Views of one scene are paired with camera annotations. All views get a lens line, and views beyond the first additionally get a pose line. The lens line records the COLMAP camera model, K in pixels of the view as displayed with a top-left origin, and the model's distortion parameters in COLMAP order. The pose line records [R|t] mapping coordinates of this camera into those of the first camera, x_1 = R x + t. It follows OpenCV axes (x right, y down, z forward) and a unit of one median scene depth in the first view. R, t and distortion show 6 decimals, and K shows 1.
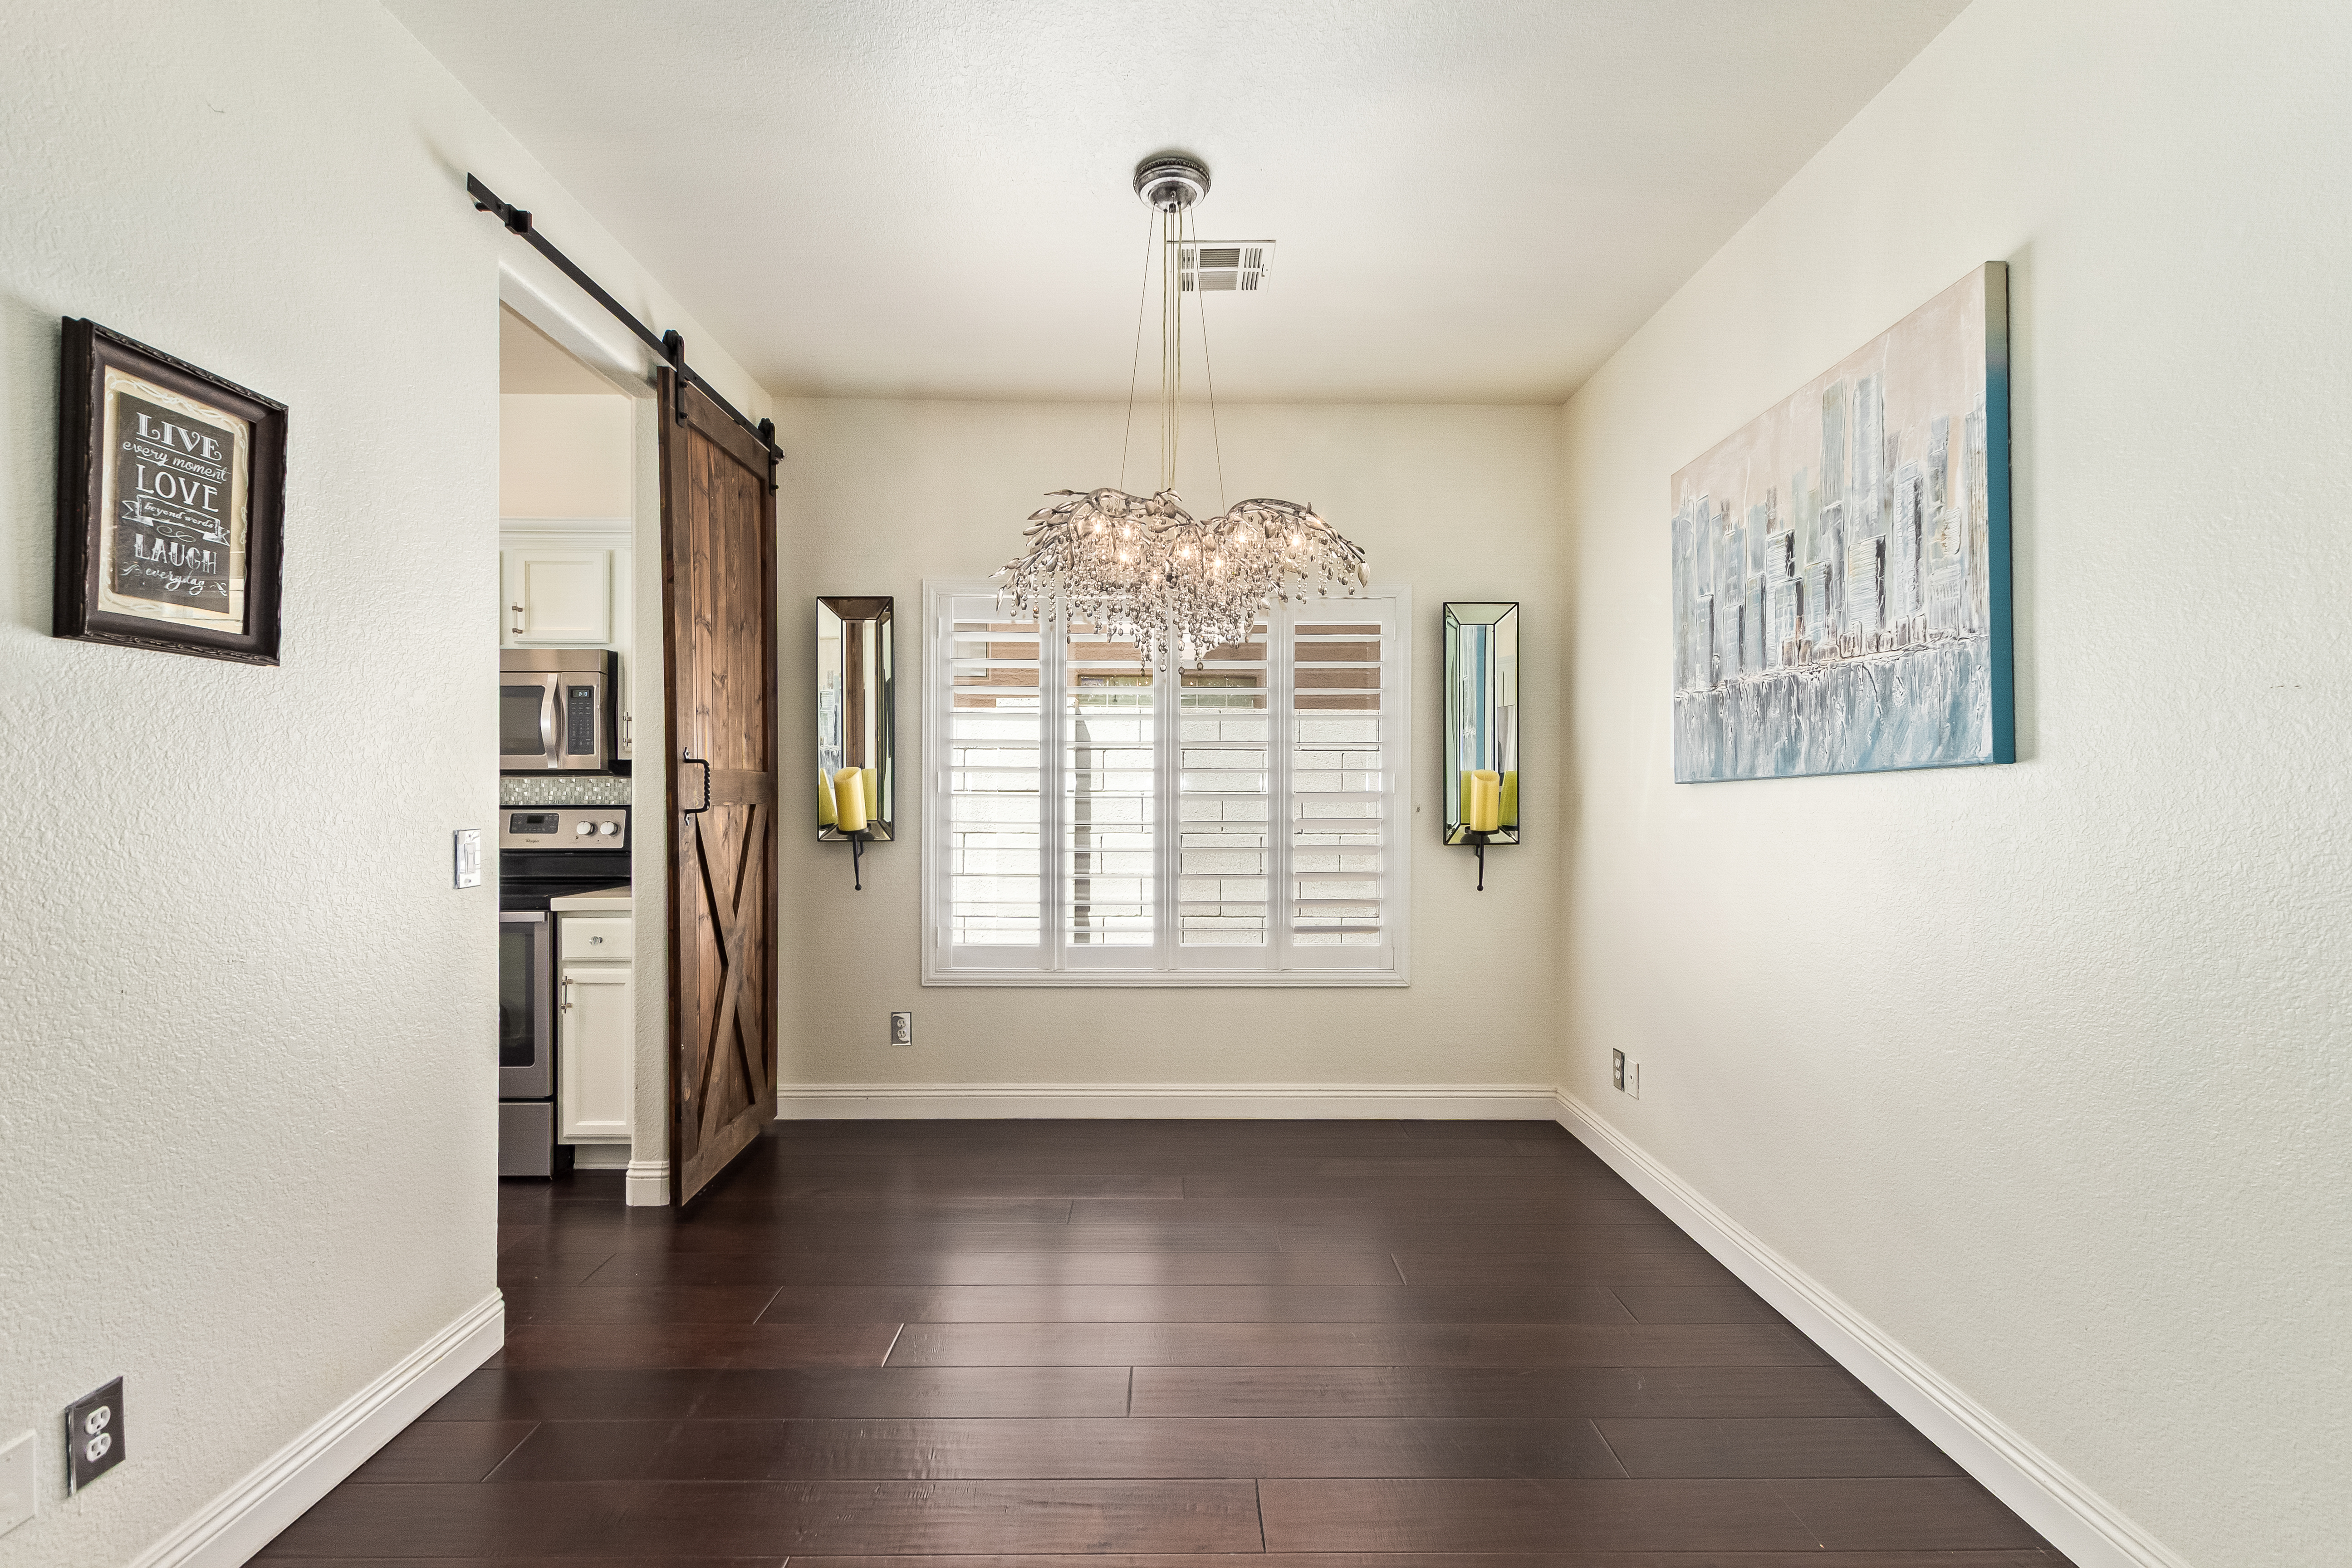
lens RADIAL K [[1068.3, 0, 1178.9], [0, 1068.3, 794.6], [0, 0, 1]] dist [0.001194, -0.001862]
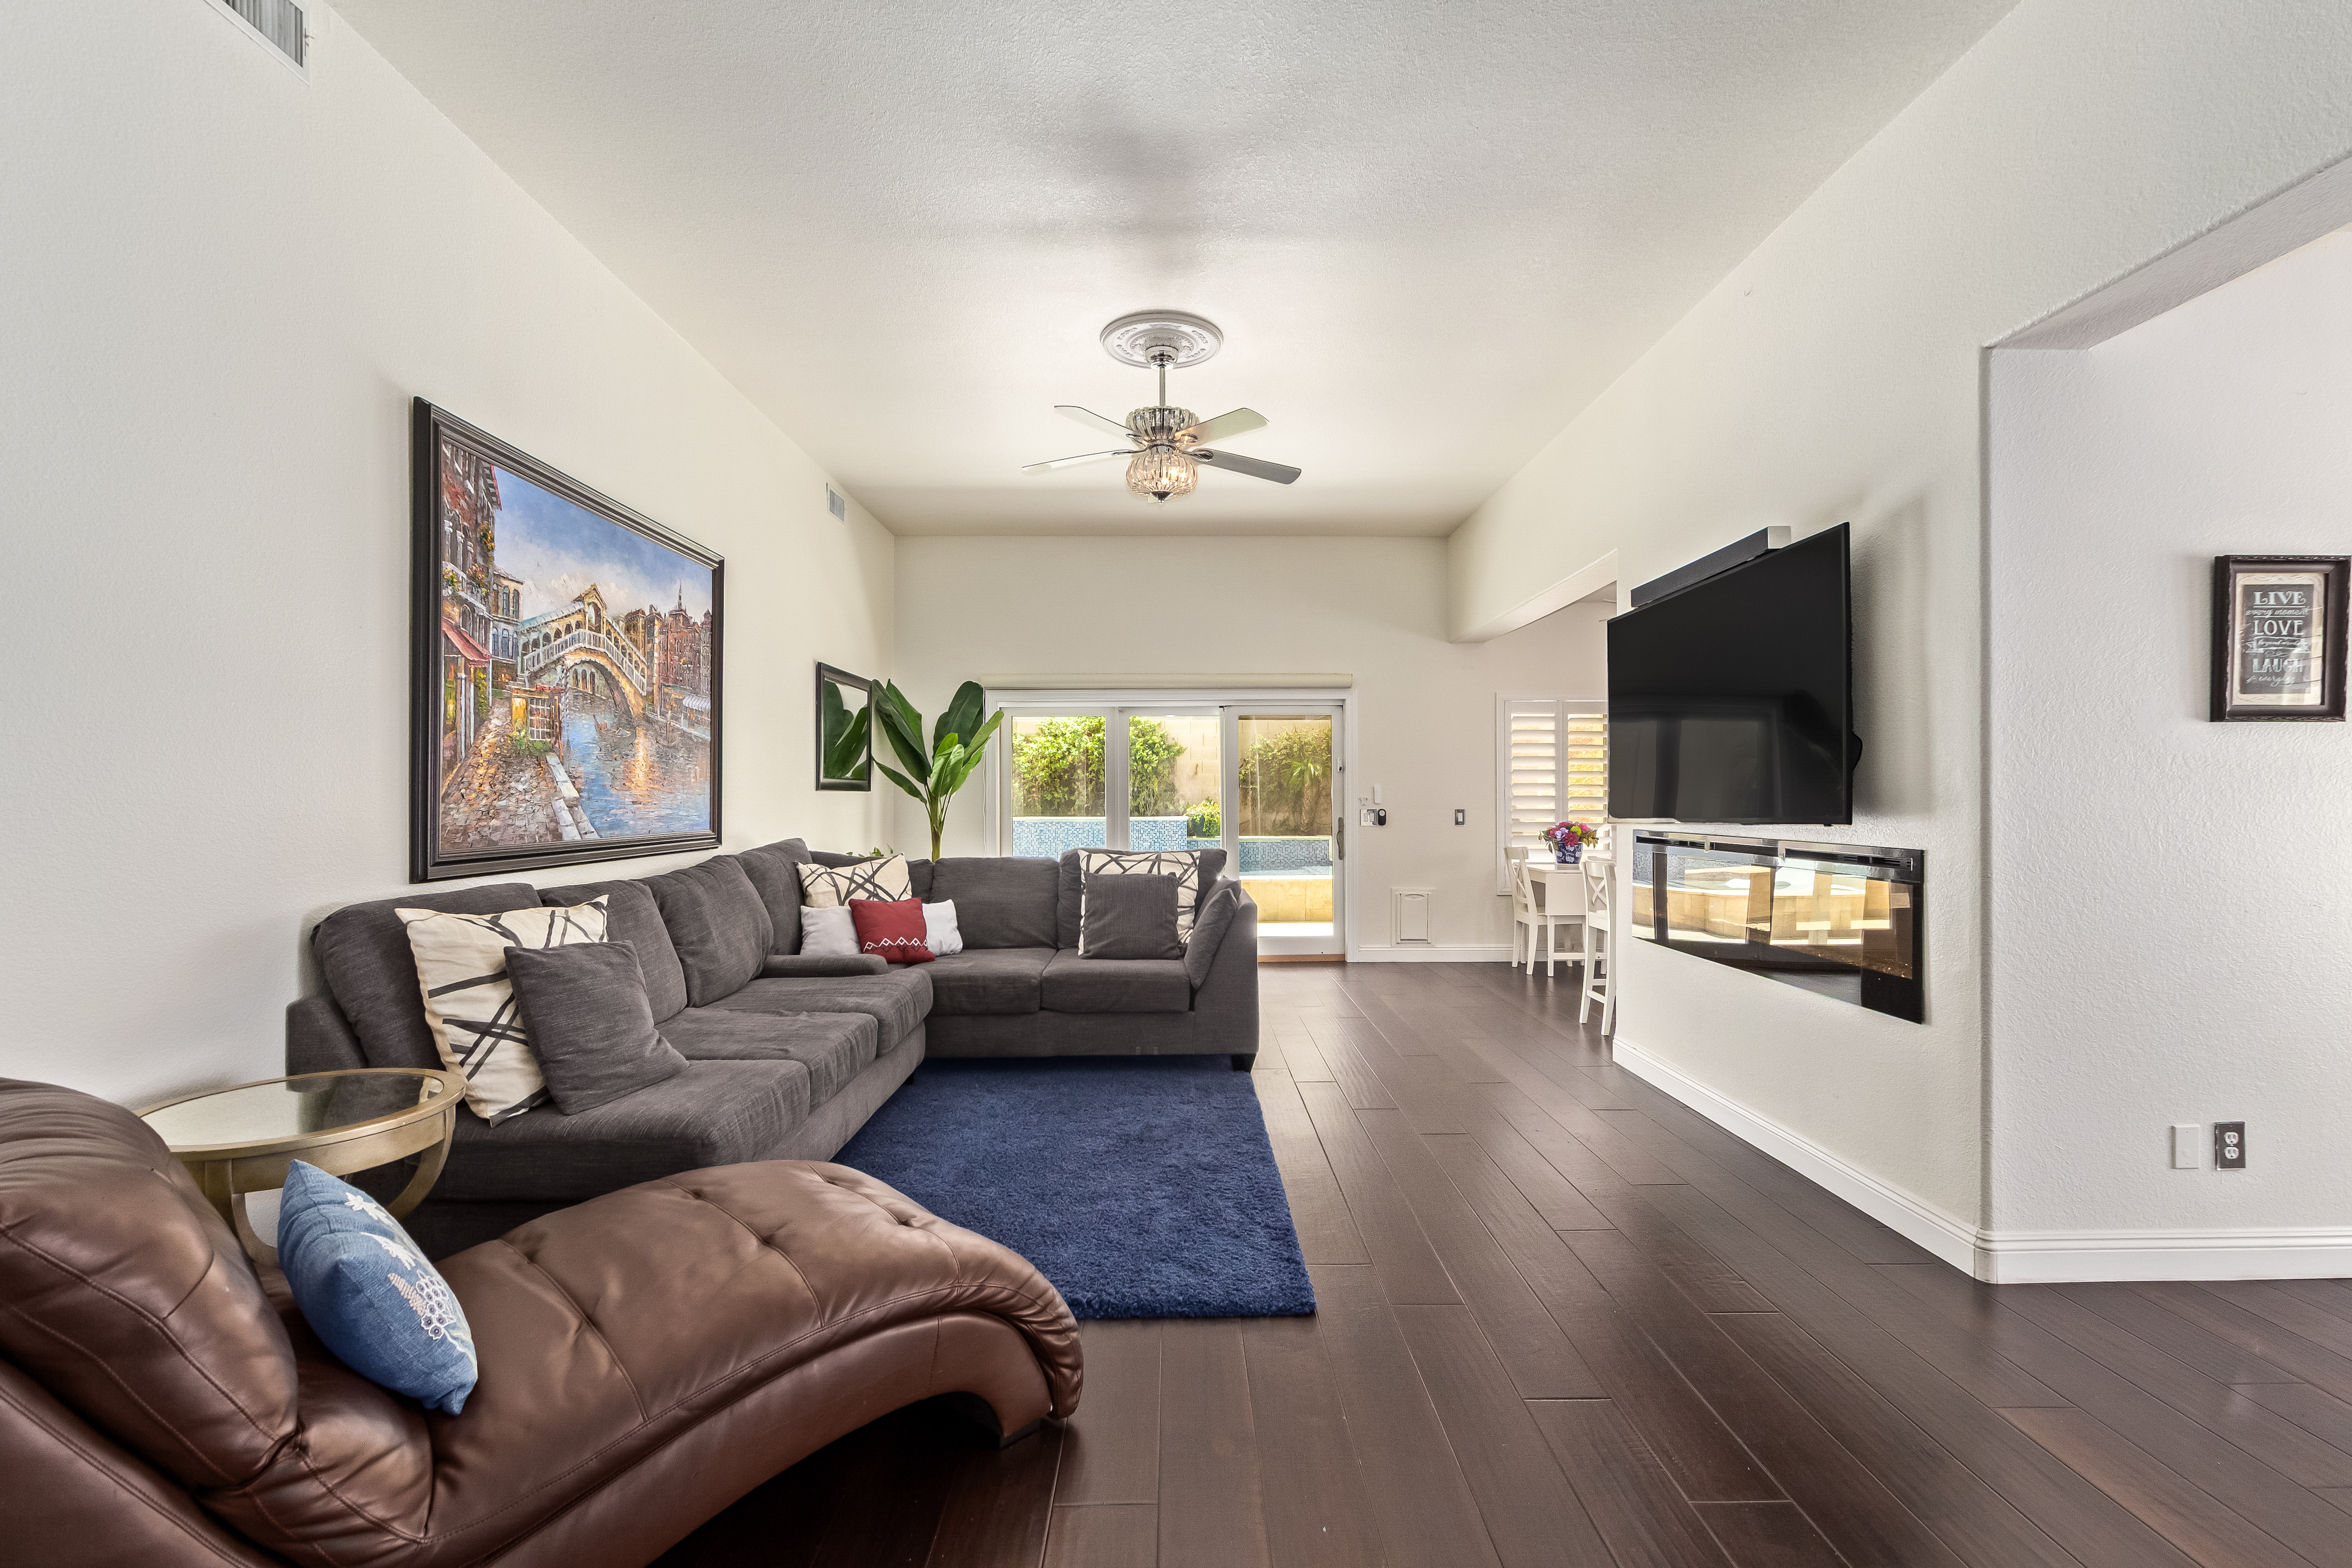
lens RADIAL K [[1068.3, 0, 1180.8], [0, 1068.3, 797.2], [0, 0, 1]] dist [0.001194, -0.001862]
pose [[0.005849, -0.003987, -0.999975, 0.454318], [-0.004608, 0.999981, -0.004014, 0.003346], [0.999972, 0.004631, 0.005830, -0.457950]]
